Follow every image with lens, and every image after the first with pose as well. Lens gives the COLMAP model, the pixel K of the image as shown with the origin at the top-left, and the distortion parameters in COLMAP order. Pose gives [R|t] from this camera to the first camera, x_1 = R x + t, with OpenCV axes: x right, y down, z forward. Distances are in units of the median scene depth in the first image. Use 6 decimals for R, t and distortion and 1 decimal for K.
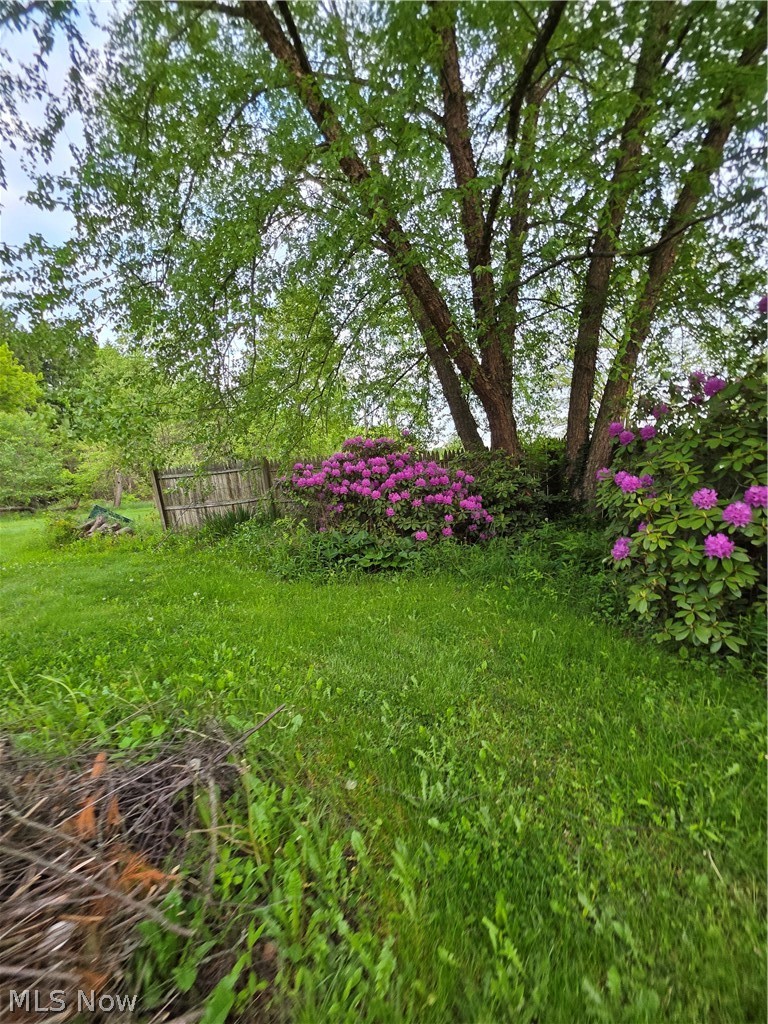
lens RADIAL K [[408.3, 0, 389.3], [0, 408.3, 511.4], [0, 0, 1]] dist [0.000760, -0.000197]
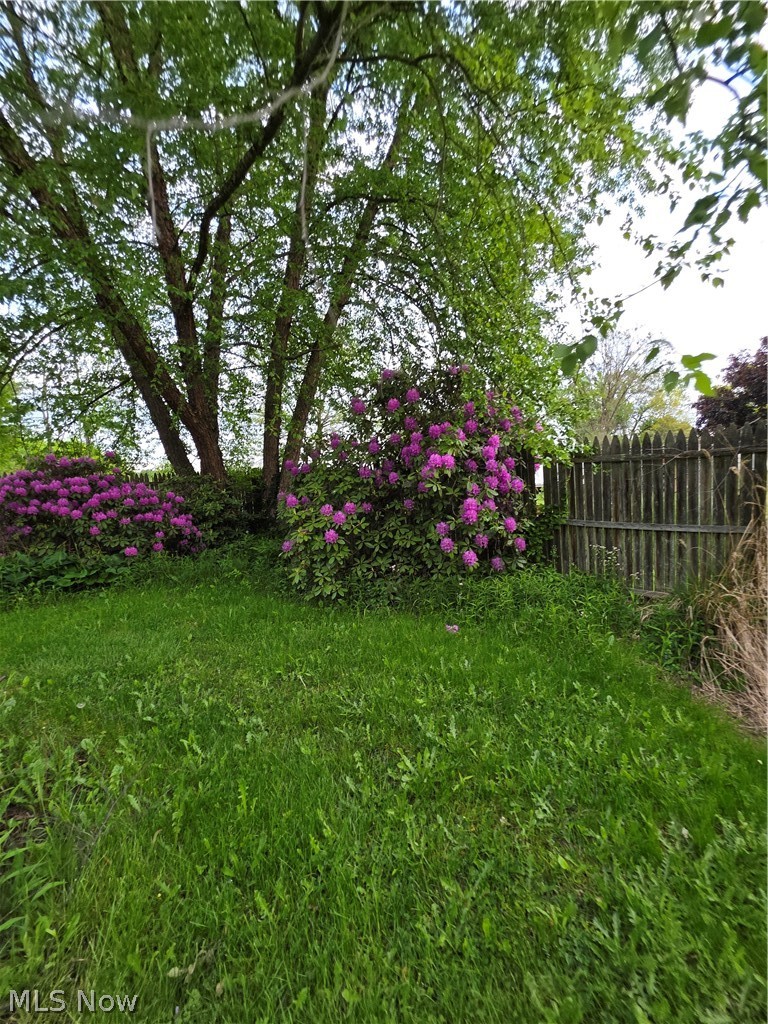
lens RADIAL K [[409.0, 0, 385.8], [0, 409.0, 520.7], [0, 0, 1]] dist [0.000801, -0.000041]
pose [[0.801332, -0.020131, 0.597882, -0.024907], [0.043515, 0.998748, -0.024694, 0.033025], [-0.596636, 0.045805, 0.801204, -0.254593]]
